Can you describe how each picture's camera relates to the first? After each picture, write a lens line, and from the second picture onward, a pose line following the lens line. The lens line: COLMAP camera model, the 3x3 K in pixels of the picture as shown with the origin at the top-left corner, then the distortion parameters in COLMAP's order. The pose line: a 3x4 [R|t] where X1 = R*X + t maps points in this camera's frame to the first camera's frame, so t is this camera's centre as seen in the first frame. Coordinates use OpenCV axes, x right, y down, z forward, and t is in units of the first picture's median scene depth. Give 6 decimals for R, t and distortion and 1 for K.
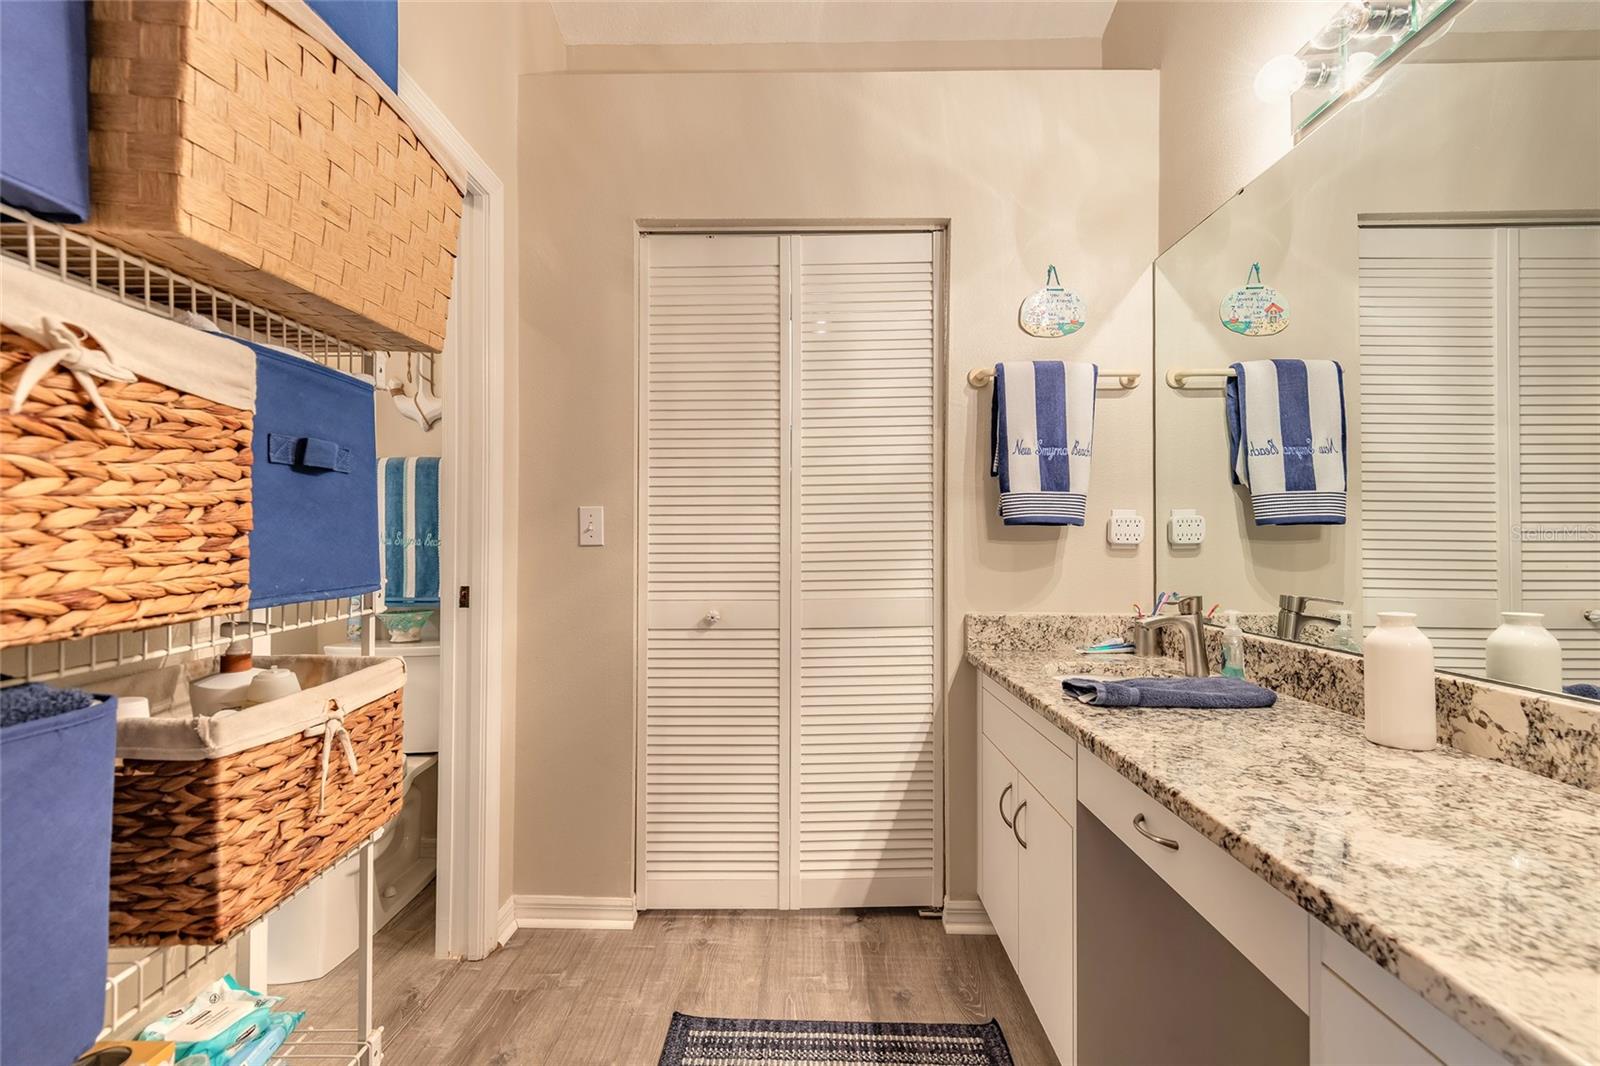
lens RADIAL K [[721.1, 0, 794.0], [0, 721.1, 530.5], [0, 0, 1]] dist [0.008113, -0.001252]
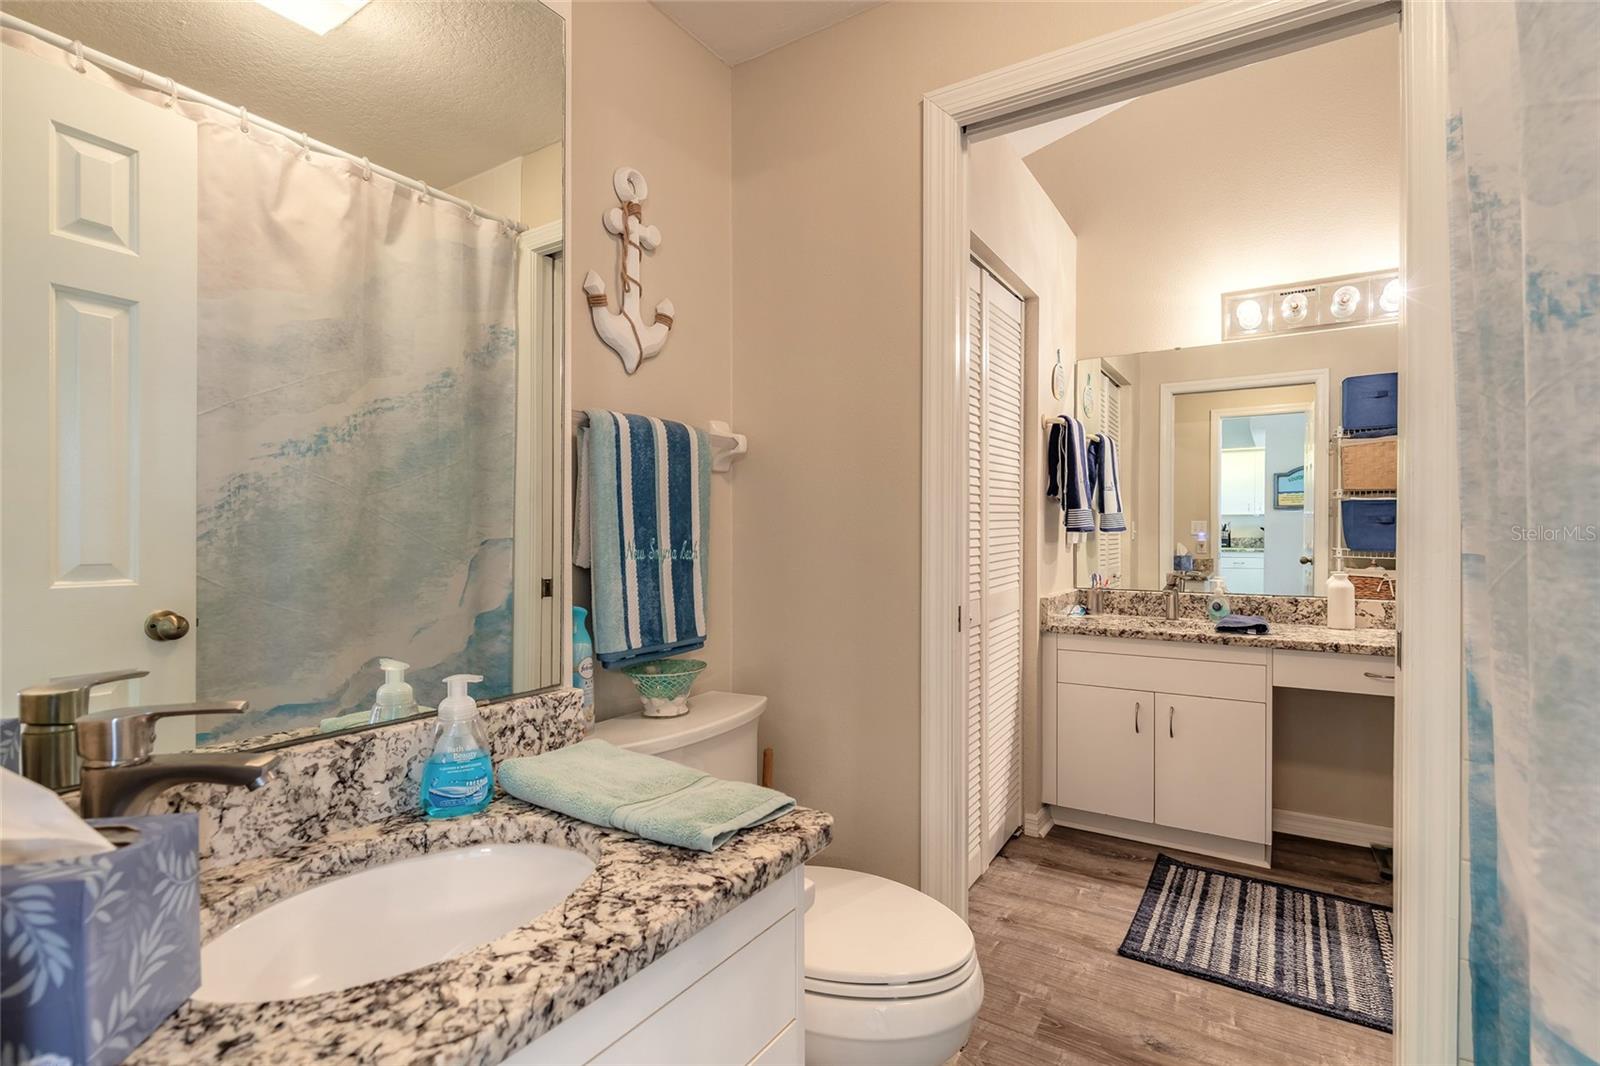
lens RADIAL K [[754.4, 0, 794.2], [0, 754.4, 537.6], [0, 0, 1]] dist [-0.000872, -0.000407]
pose [[0.526776, -0.008161, 0.849965, -1.902581], [-0.012610, 0.999769, 0.017415, -0.023019], [-0.849911, -0.019892, 0.526551, 1.048234]]
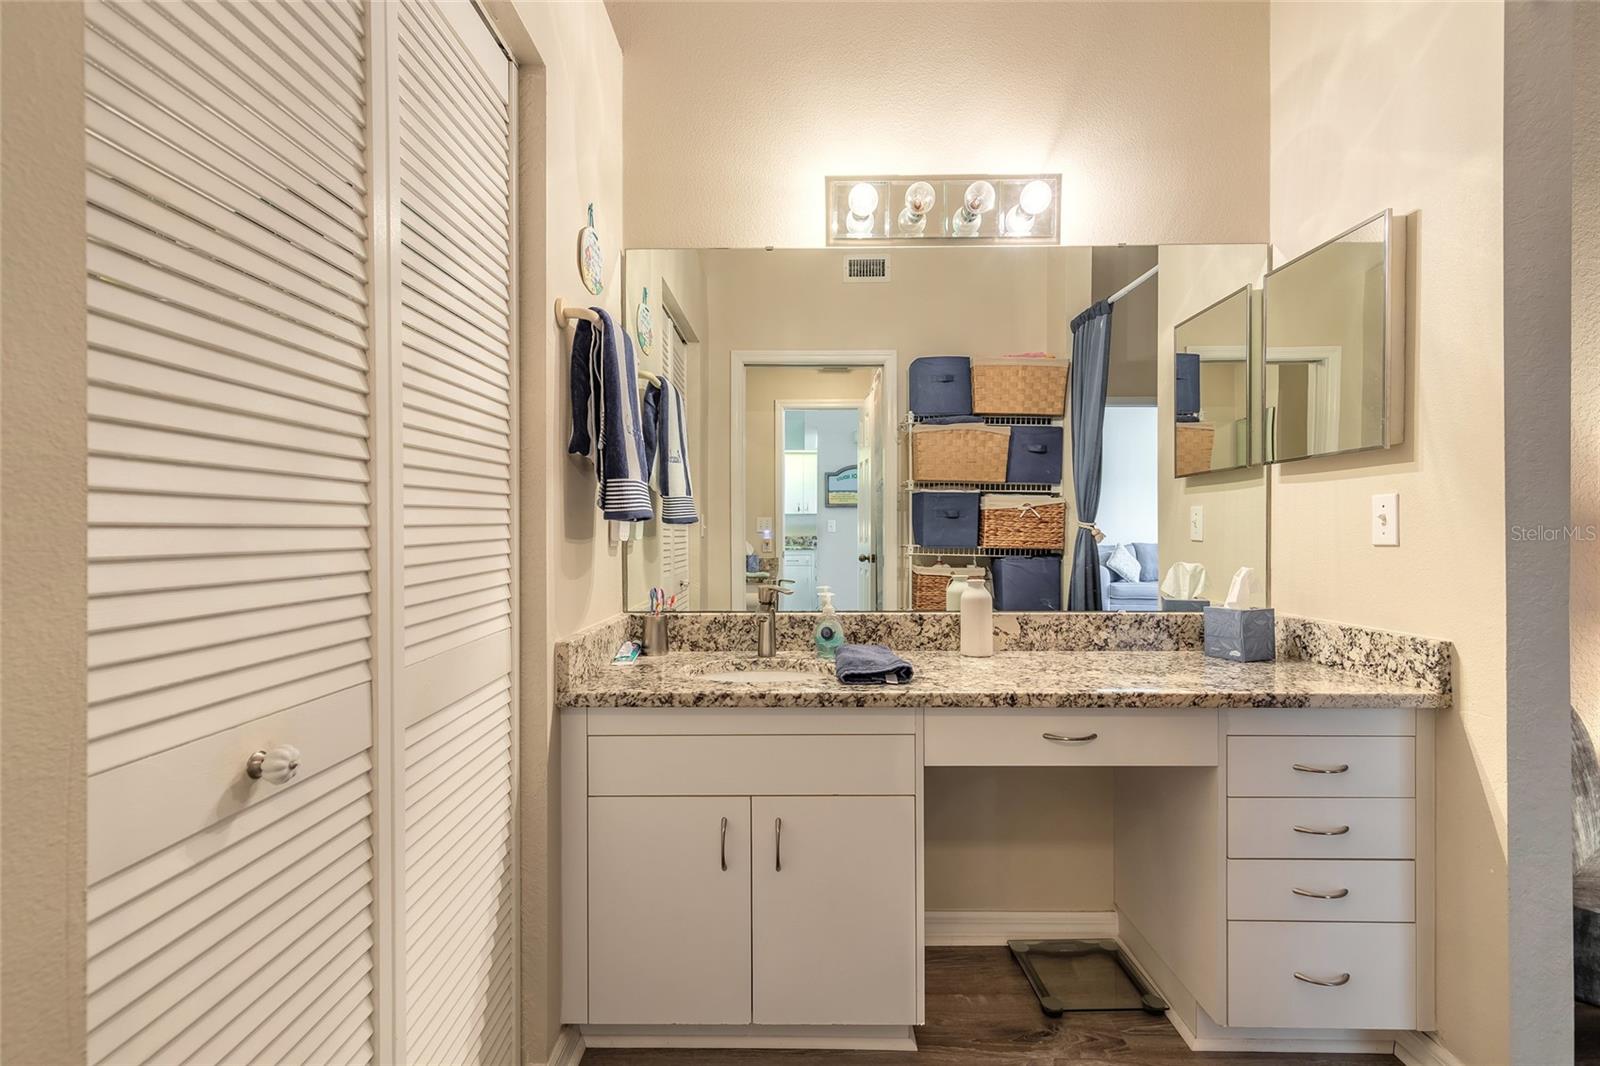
lens RADIAL K [[721.1, 0, 793.1], [0, 721.1, 540.4], [0, 0, 1]] dist [0.008113, -0.001252]
pose [[-0.004229, -0.011093, 0.999930, -0.752959], [-0.013748, 0.999845, 0.011034, 0.006528], [-0.999897, -0.013701, -0.004381, 1.235360]]
